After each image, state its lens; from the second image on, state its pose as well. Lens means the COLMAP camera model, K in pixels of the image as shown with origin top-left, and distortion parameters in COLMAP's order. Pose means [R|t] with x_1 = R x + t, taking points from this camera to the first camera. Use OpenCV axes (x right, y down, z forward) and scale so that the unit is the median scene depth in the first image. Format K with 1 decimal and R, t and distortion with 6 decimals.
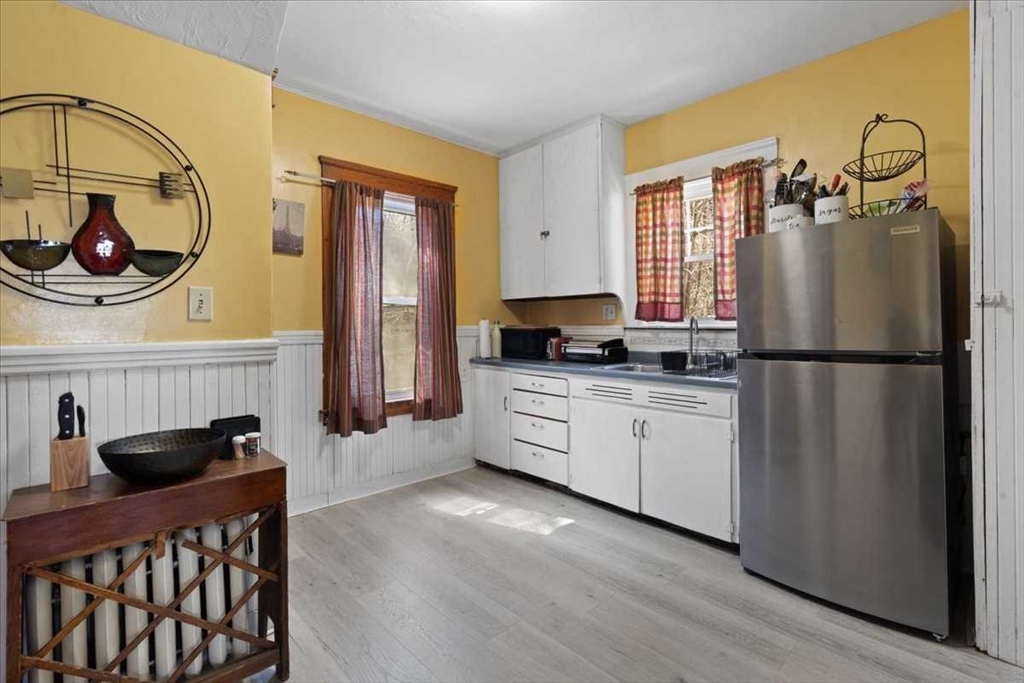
lens RADIAL K [[481.8, 0, 513.6], [0, 481.8, 330.6], [0, 0, 1]] dist [0.000674, 0.002113]
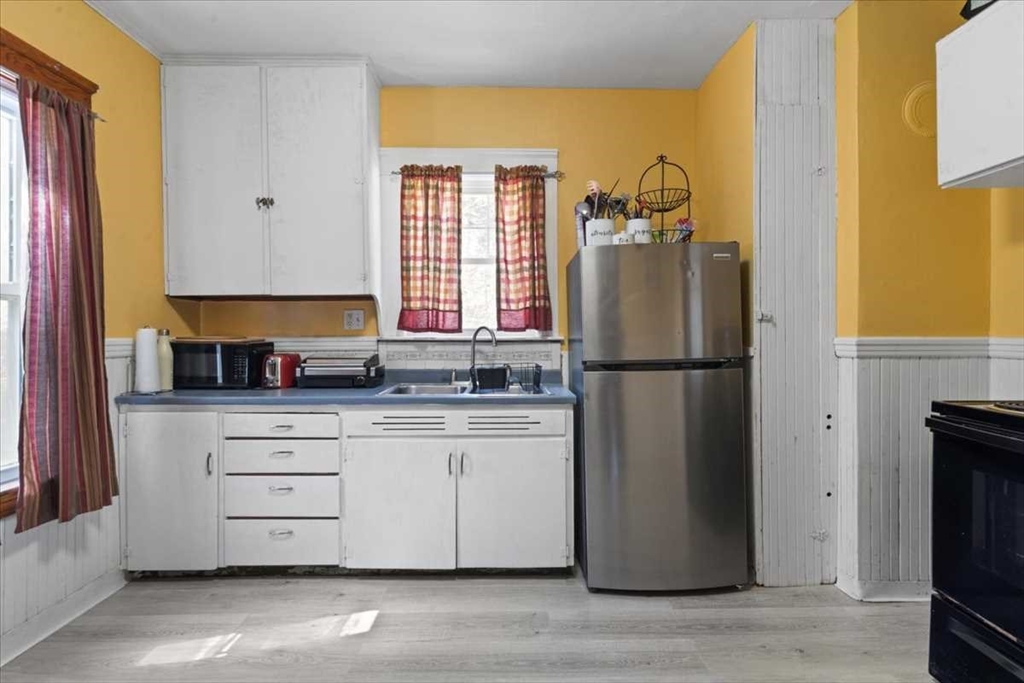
lens RADIAL K [[527.1, 0, 511.7], [0, 527.1, 338.3], [0, 0, 1]] dist [0.001579, 0.000037]
pose [[0.668993, -0.001863, 0.743266, -0.283731], [0.009772, 0.999932, -0.006289, -0.001449], [-0.743204, 0.011470, 0.668966, 0.283102]]
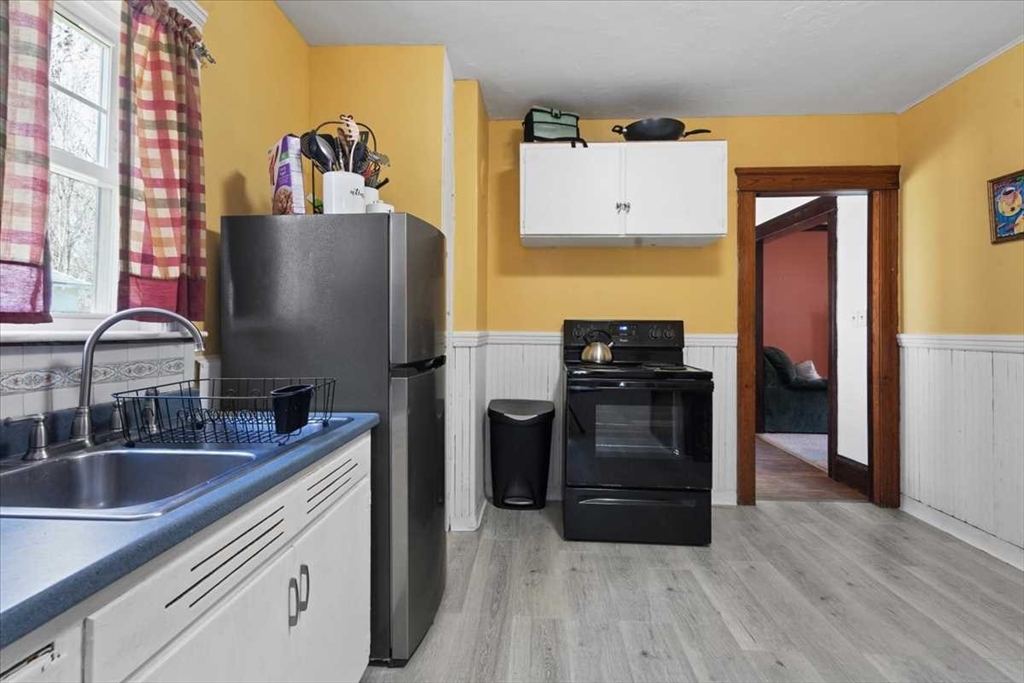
lens RADIAL K [[481.8, 0, 533.1], [0, 481.8, 325.6], [0, 0, 1]] dist [0.000674, 0.002113]
pose [[-0.696237, 0.006319, 0.717784, -0.133456], [0.009067, 0.999959, -0.000008, -0.012586], [-0.717755, 0.006502, -0.696265, 0.948238]]
